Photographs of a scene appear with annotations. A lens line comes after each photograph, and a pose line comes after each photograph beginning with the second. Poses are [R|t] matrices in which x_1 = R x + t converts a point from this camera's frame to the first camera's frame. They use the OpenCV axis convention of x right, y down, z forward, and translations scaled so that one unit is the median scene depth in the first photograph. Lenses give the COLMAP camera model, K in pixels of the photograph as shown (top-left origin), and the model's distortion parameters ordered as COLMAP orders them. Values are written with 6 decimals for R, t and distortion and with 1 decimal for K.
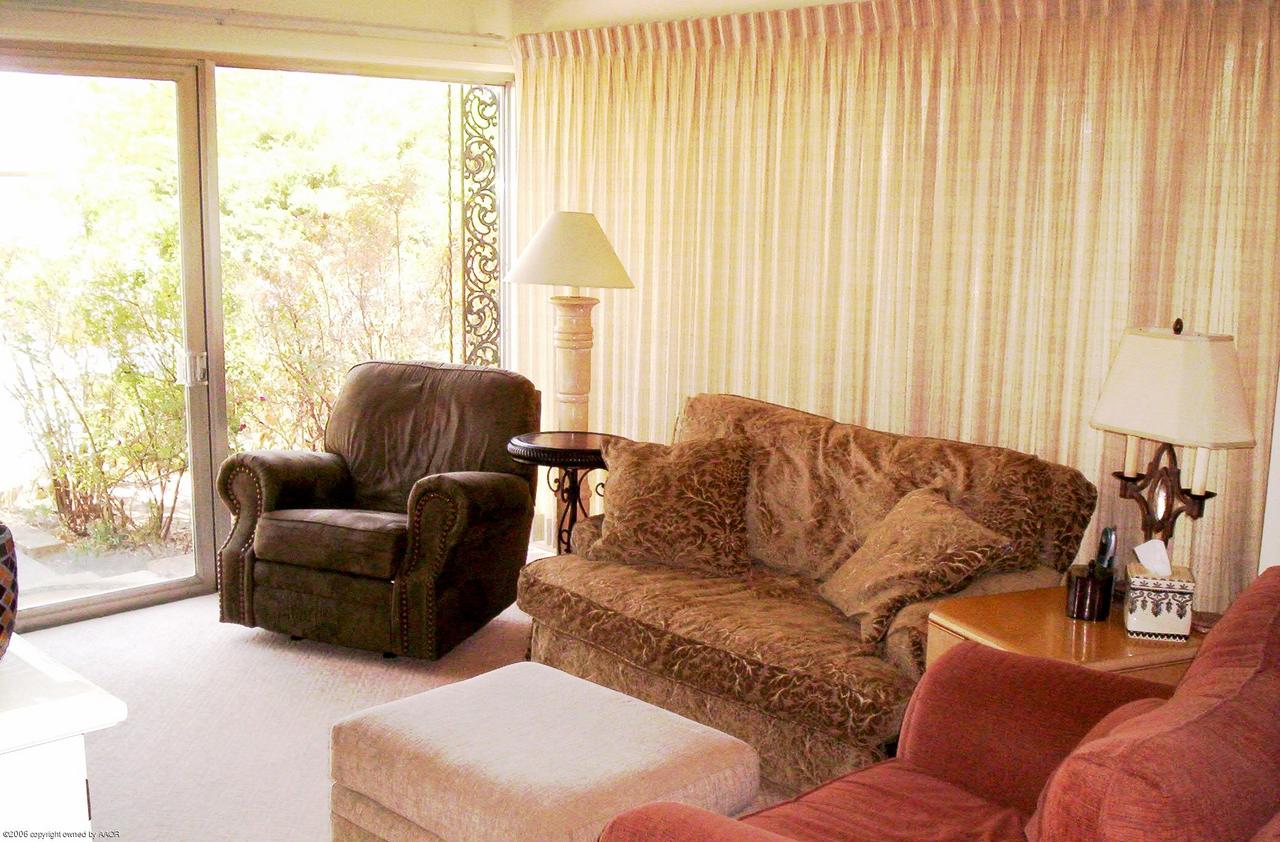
lens RADIAL K [[1389.9, 0, 639.4], [0, 1389.9, 420.9], [0, 0, 1]] dist [-0.020752, 0.000000]
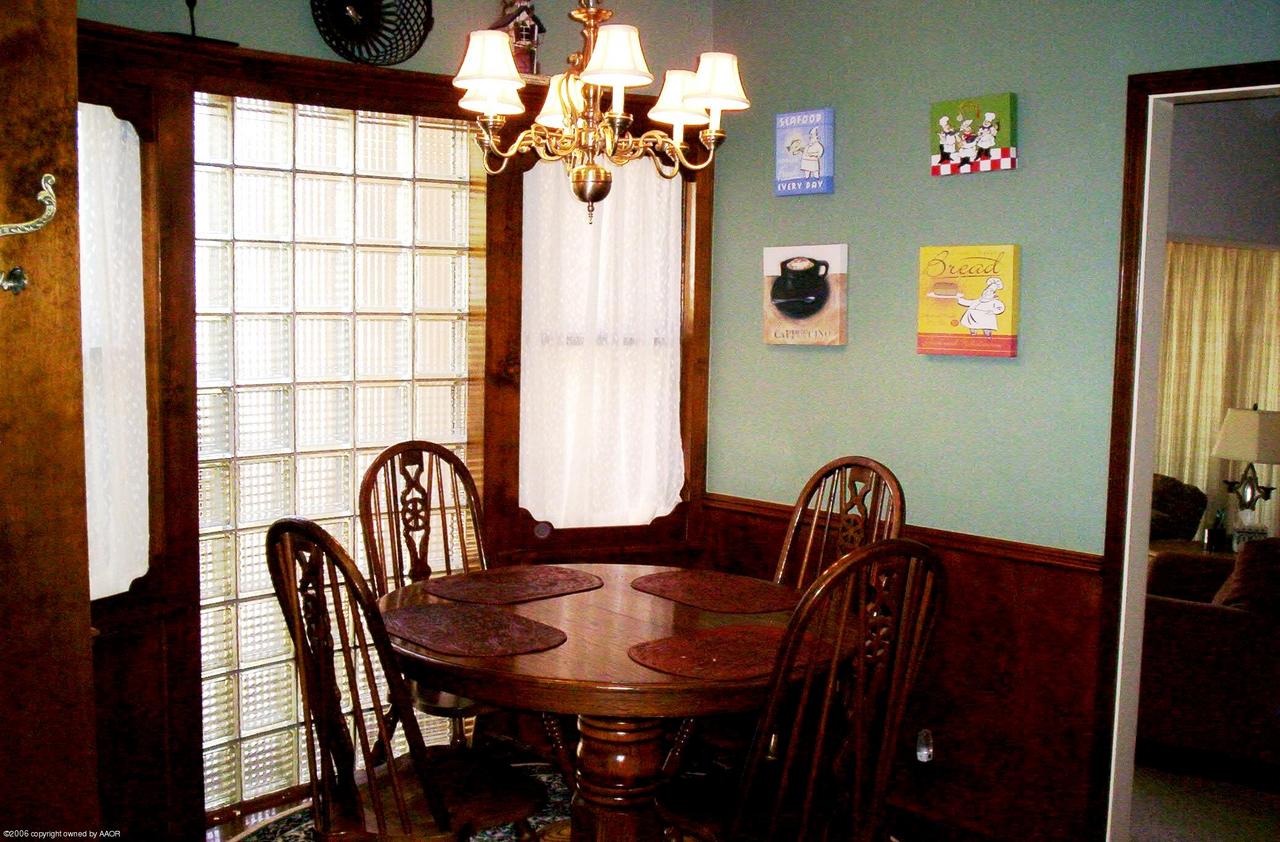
lens RADIAL K [[1389.9, 0, 639.6], [0, 1389.9, 420.4], [0, 0, 1]] dist [-0.020752, 0.000000]
pose [[0.999709, 0.002716, -0.023955, -0.383876], [-0.004070, 0.998386, -0.056638, 0.053725], [0.023762, 0.056719, 0.998107, -0.869553]]
